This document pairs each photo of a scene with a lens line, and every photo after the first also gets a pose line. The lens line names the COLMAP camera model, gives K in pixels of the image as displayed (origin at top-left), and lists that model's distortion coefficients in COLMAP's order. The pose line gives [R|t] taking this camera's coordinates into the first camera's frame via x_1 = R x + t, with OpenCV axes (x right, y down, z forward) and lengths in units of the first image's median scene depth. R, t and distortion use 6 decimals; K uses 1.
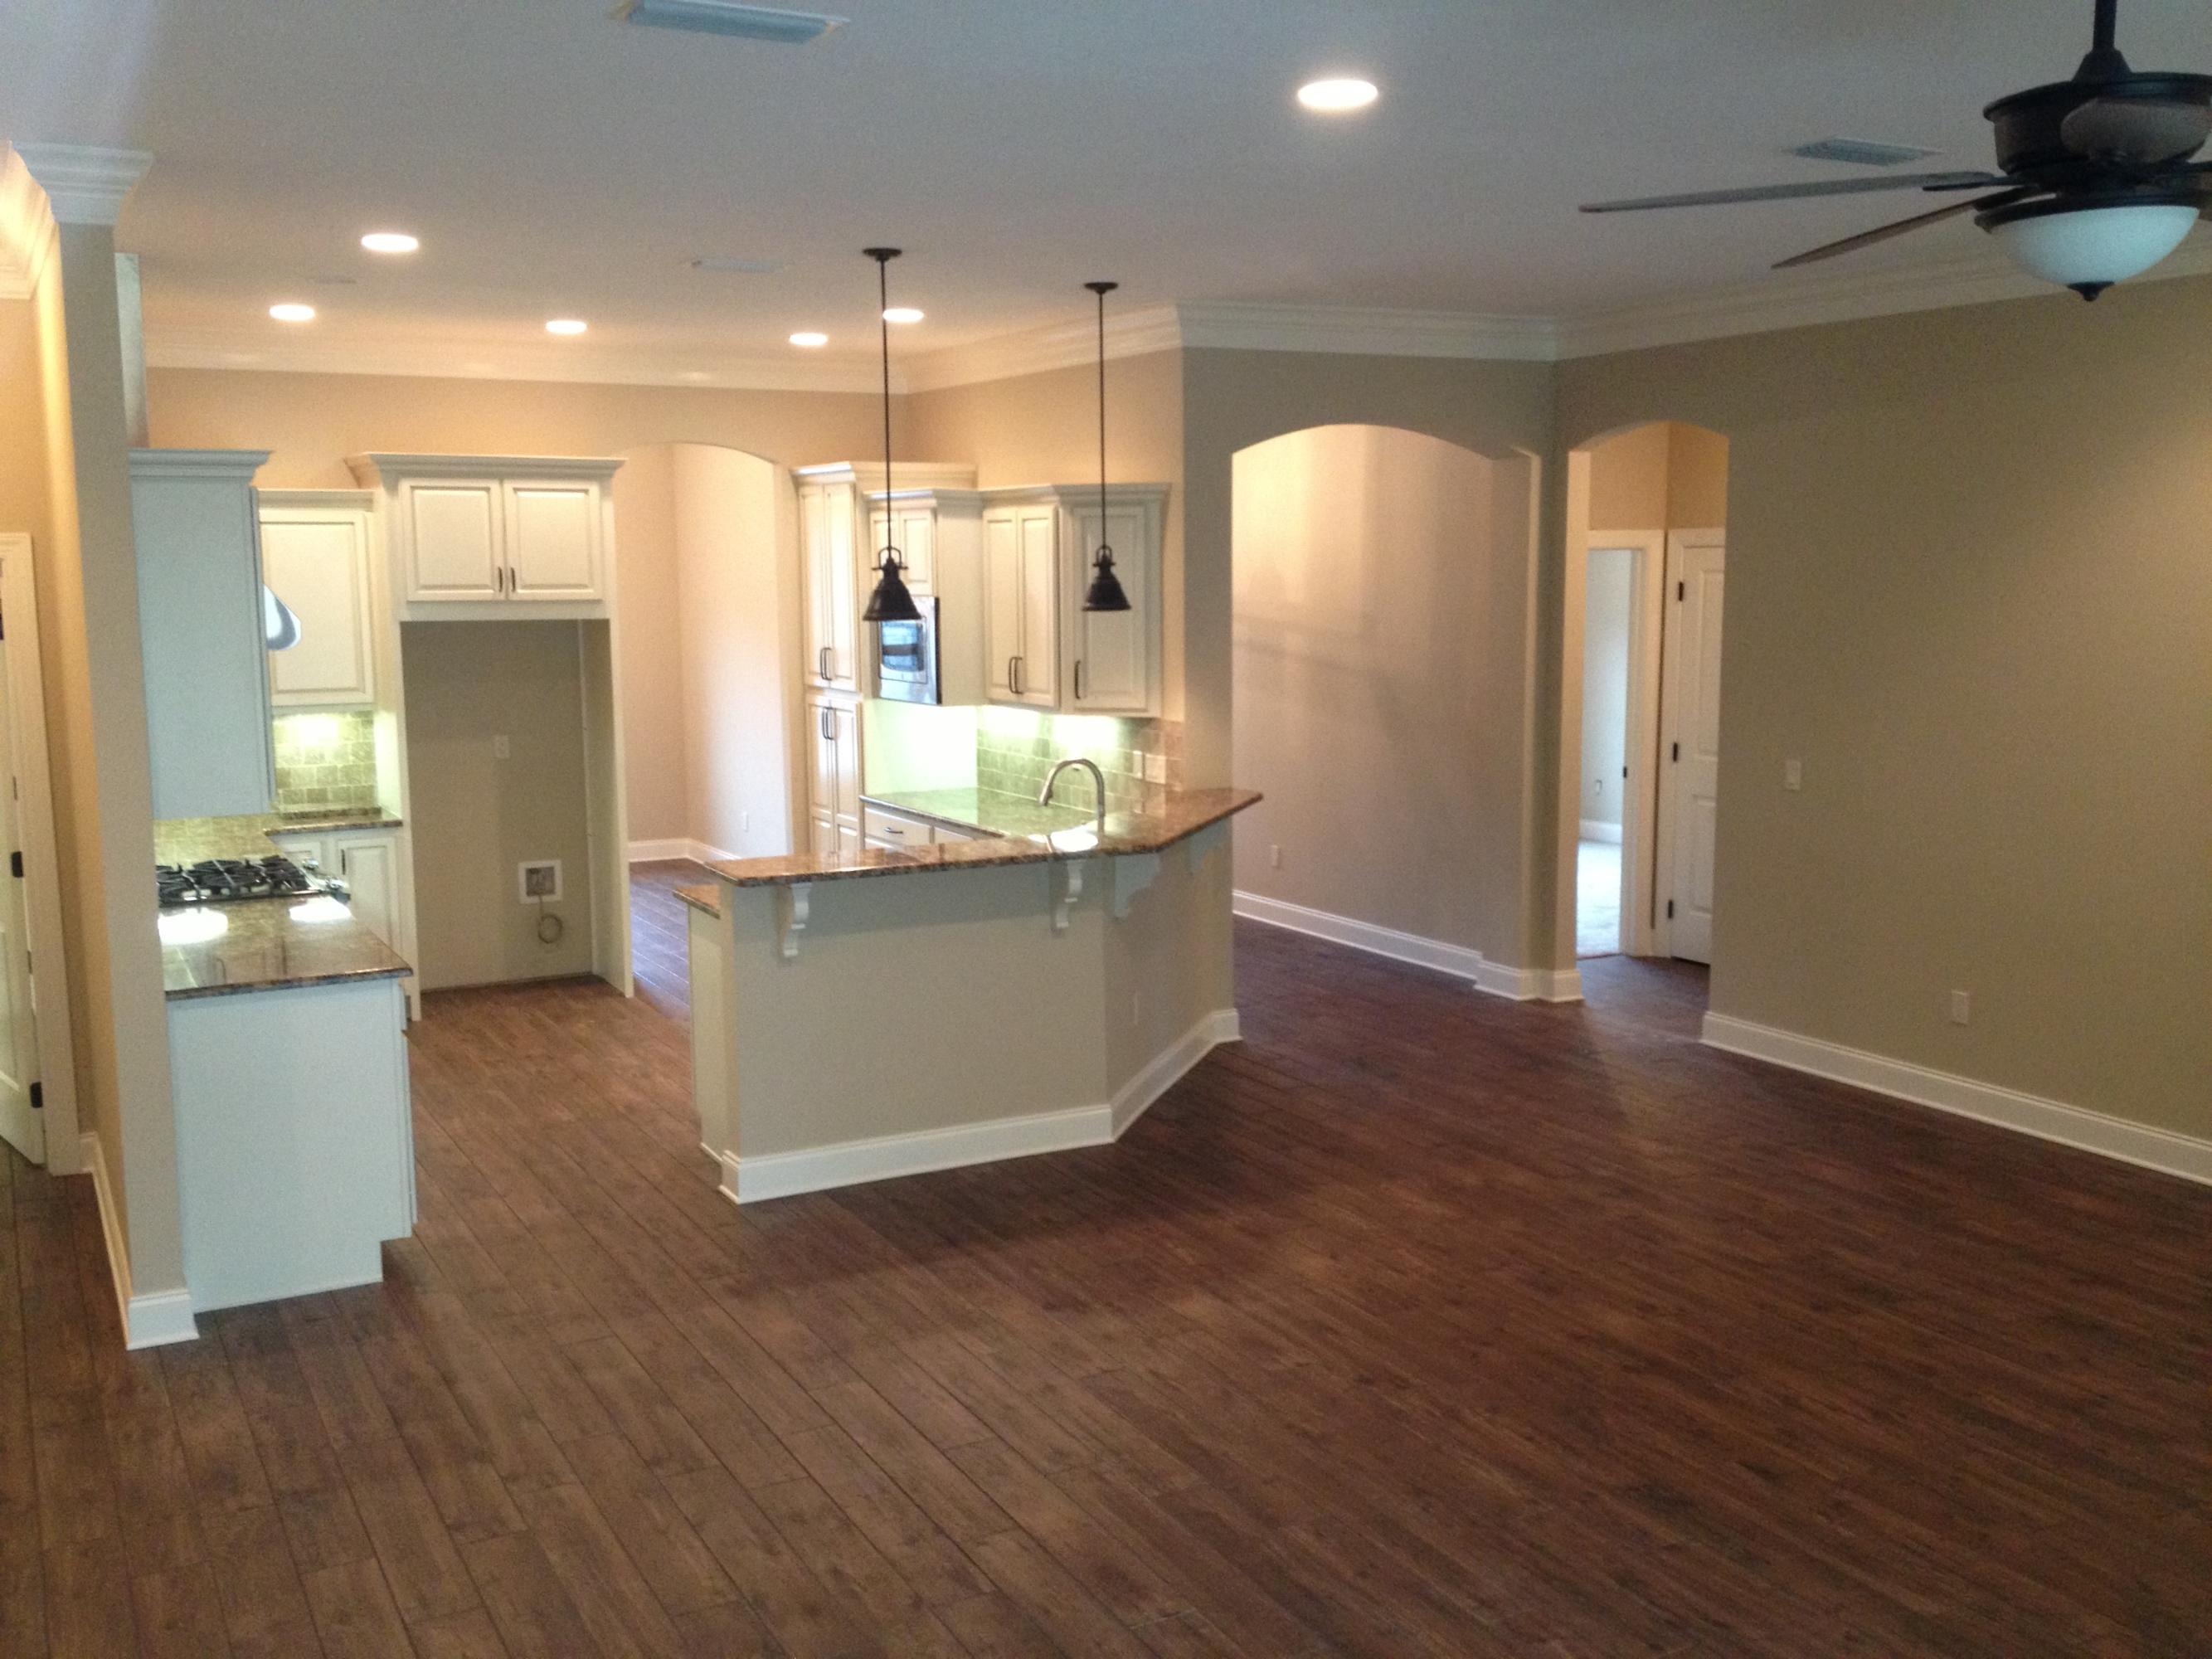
lens RADIAL K [[2052.1, 0, 1072.6], [0, 2052.1, 829.1], [0, 0, 1]] dist [0.132116, -0.247200]
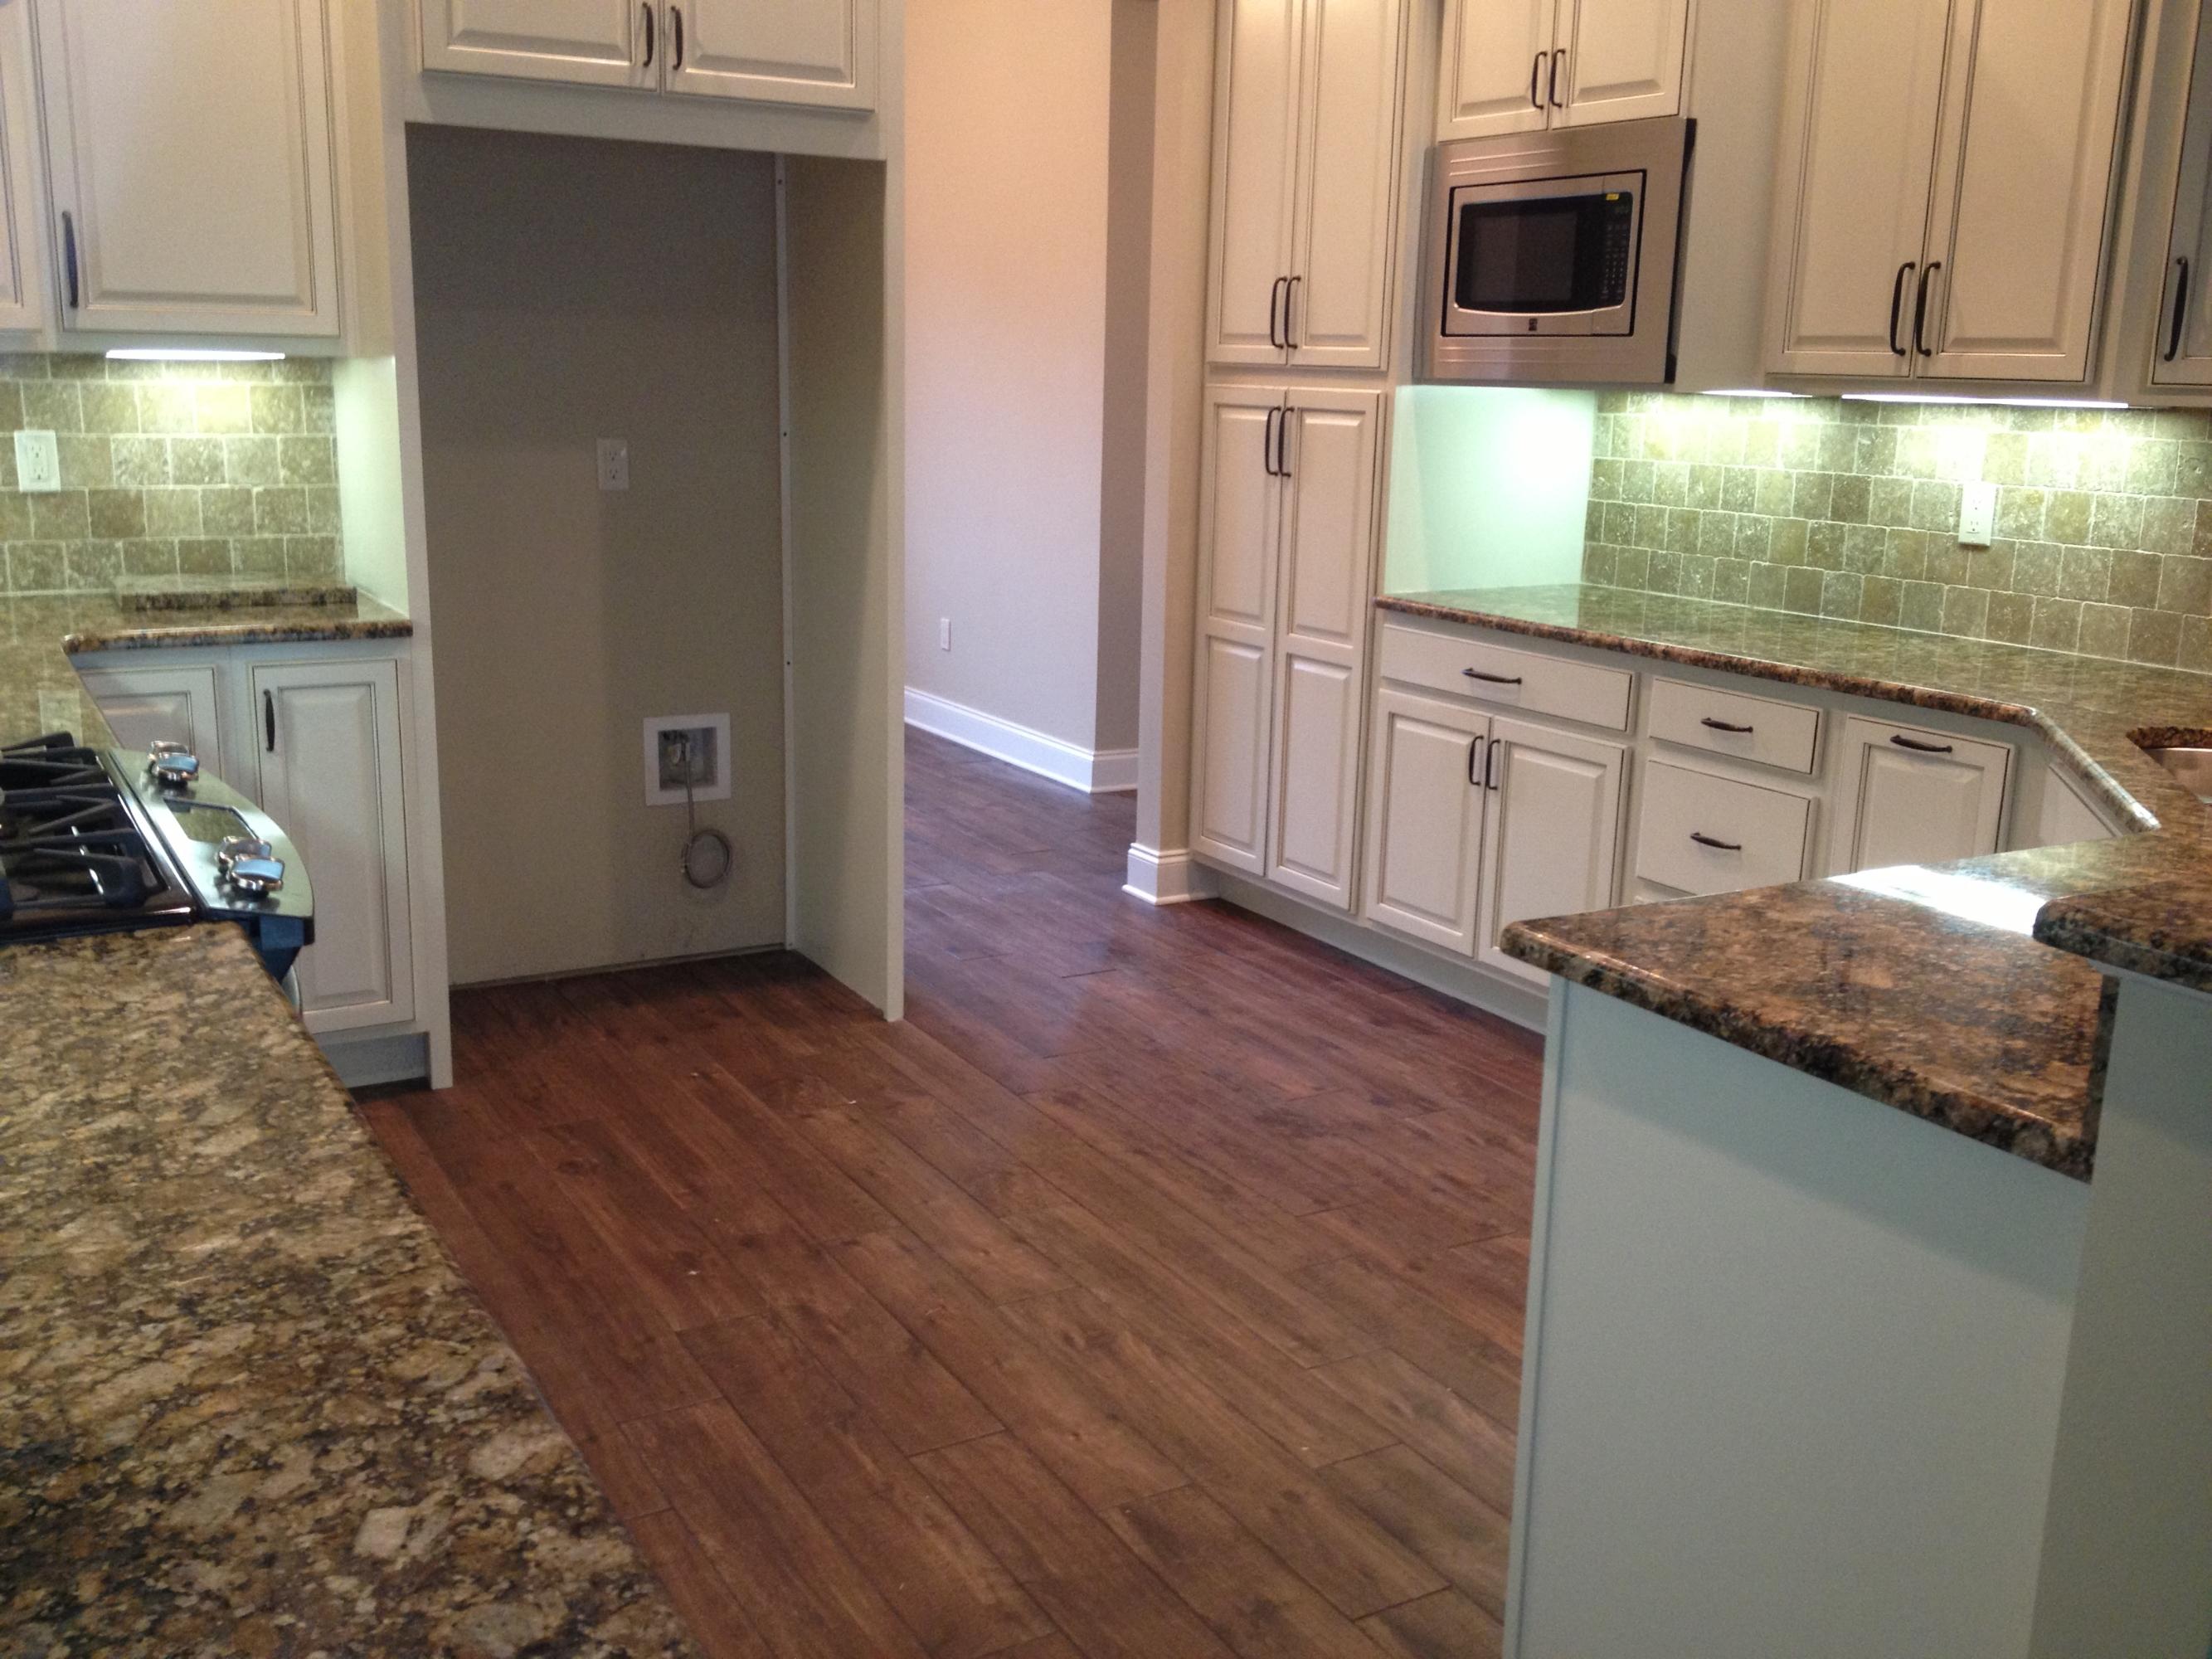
lens RADIAL K [[2052.1, 0, 1072.6], [0, 2052.1, 829.1], [0, 0, 1]] dist [0.132116, -0.247200]
pose [[0.998930, 0.025699, 0.038459, -0.204487], [-0.029231, 0.995116, 0.094281, -0.006145], [-0.035848, -0.095304, 0.994802, 0.574491]]
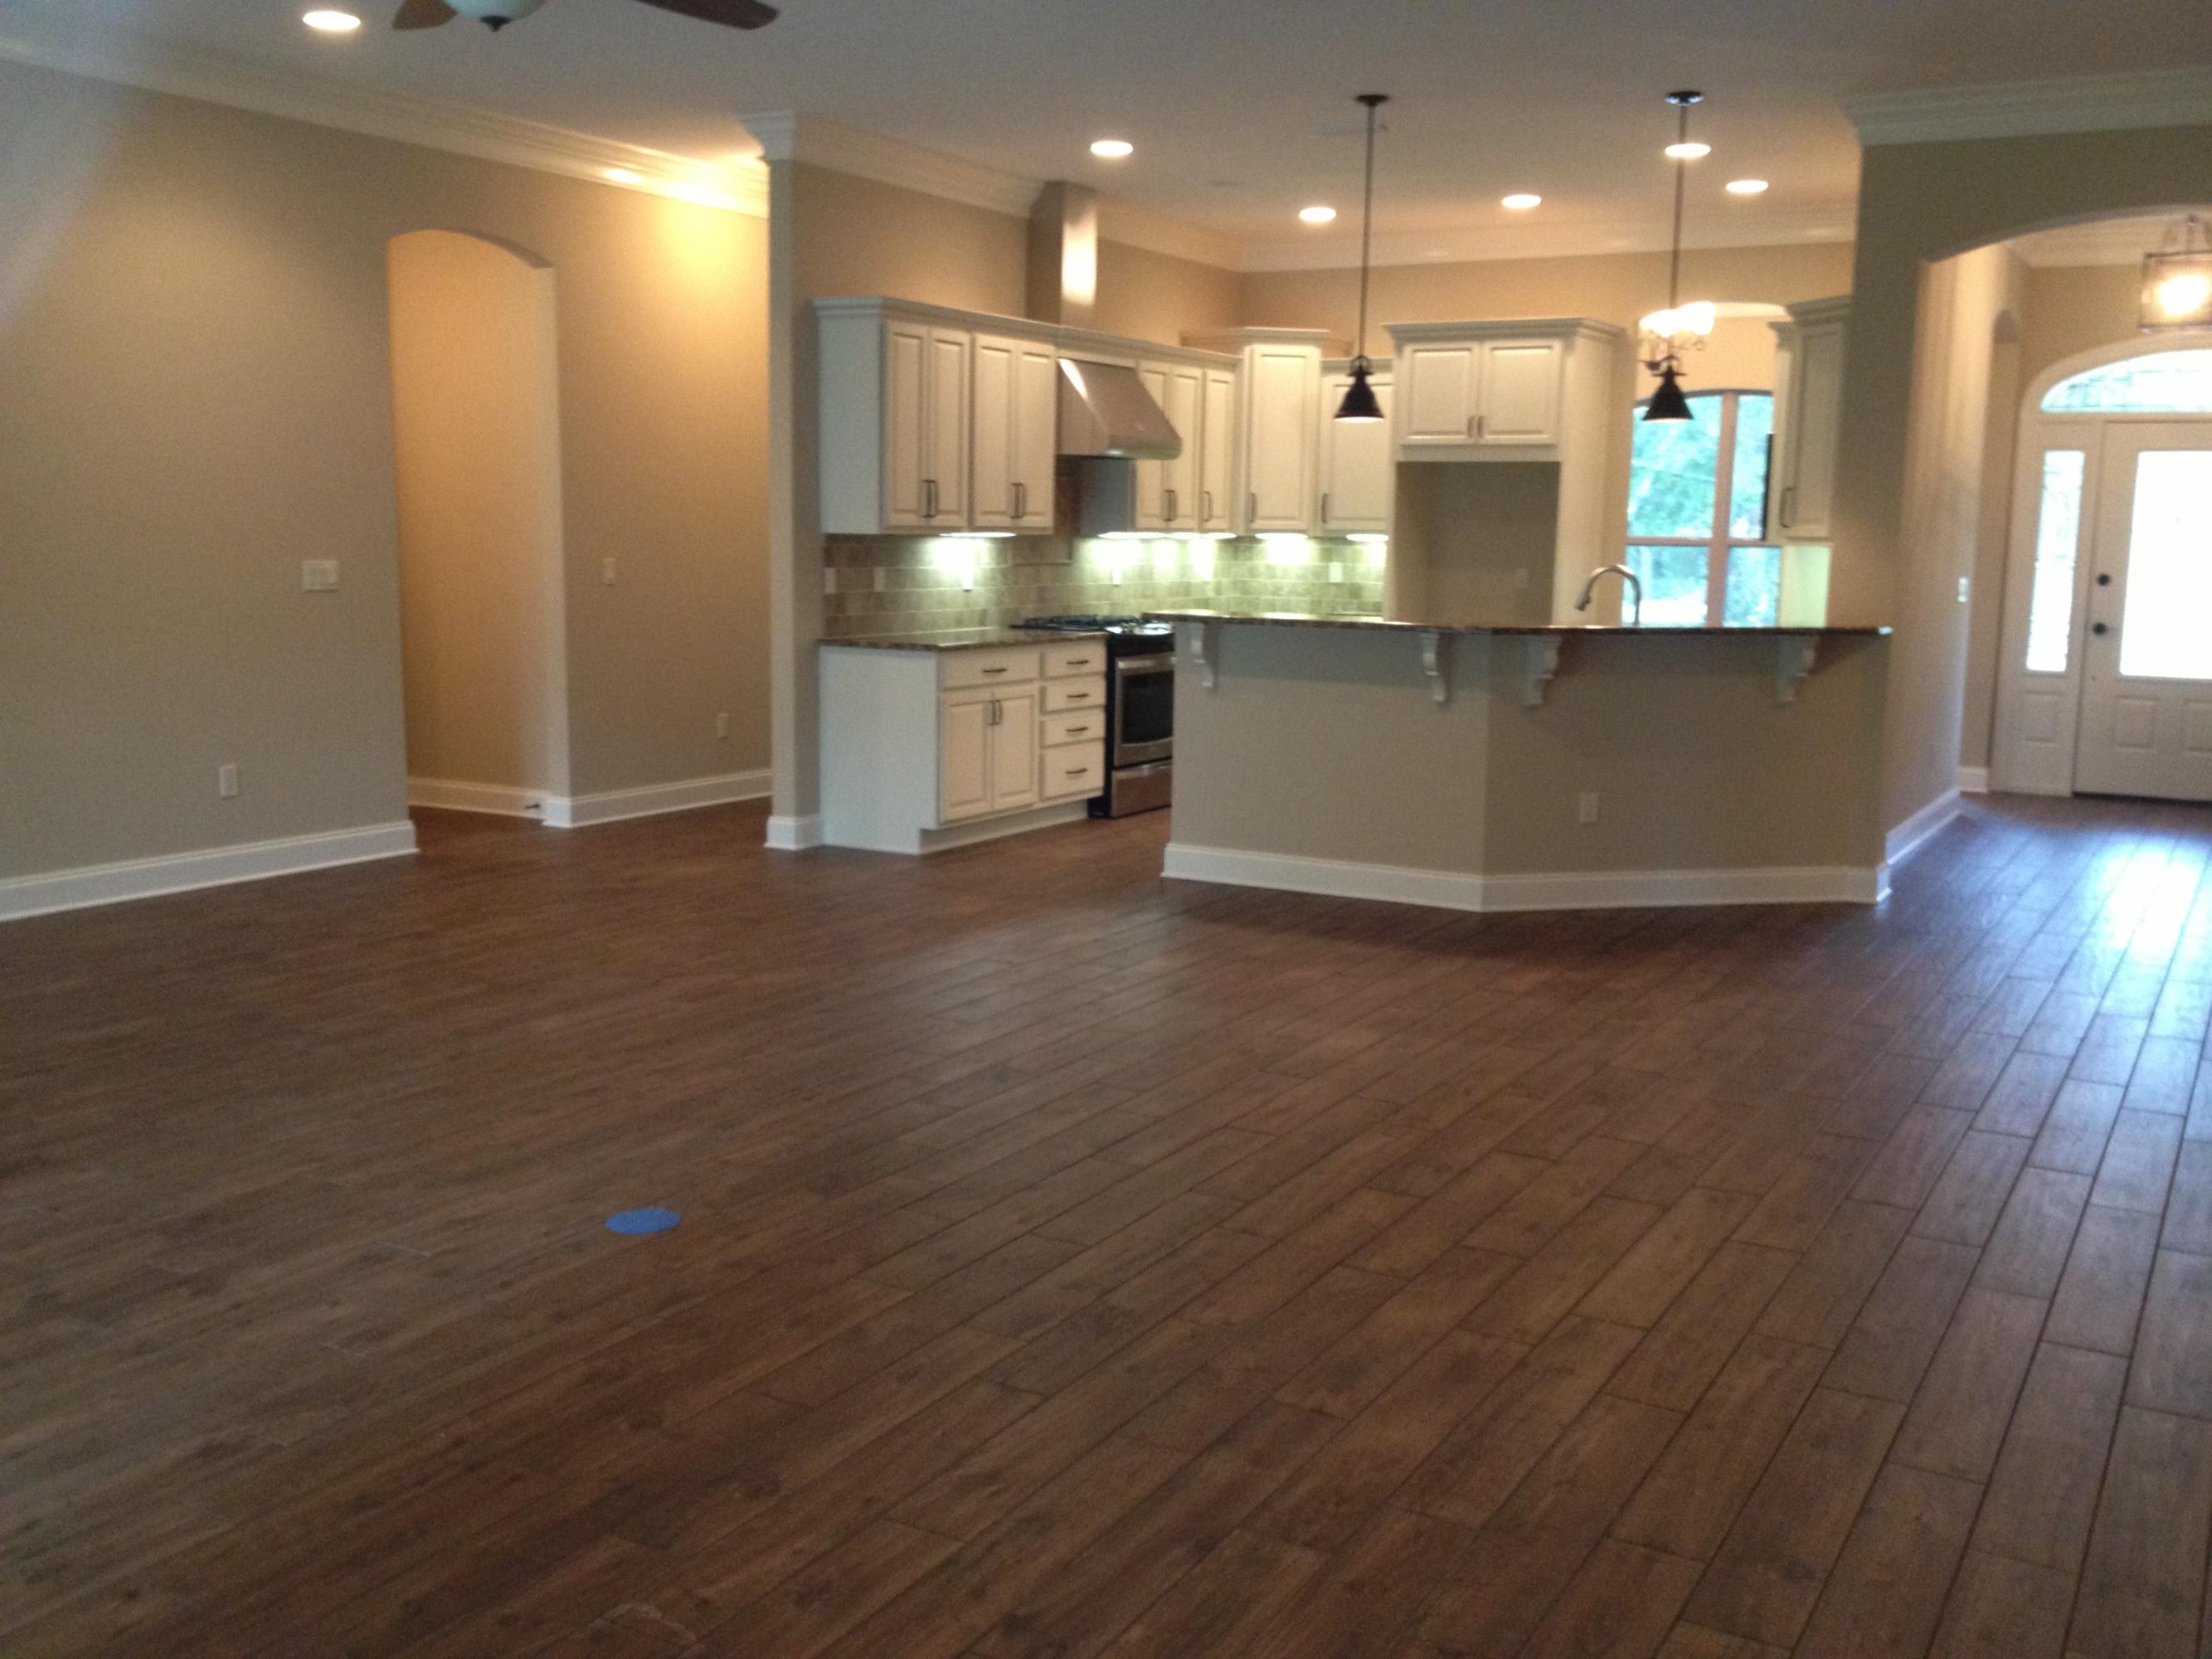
lens RADIAL K [[2052.1, 0, 1072.6], [0, 2052.1, 829.1], [0, 0, 1]] dist [0.132116, -0.247200]
pose [[0.528774, 0.145631, -0.836176, 0.624881], [-0.136390, 0.986947, 0.085640, 0.036121], [0.837733, 0.068762, 0.541734, 0.185693]]
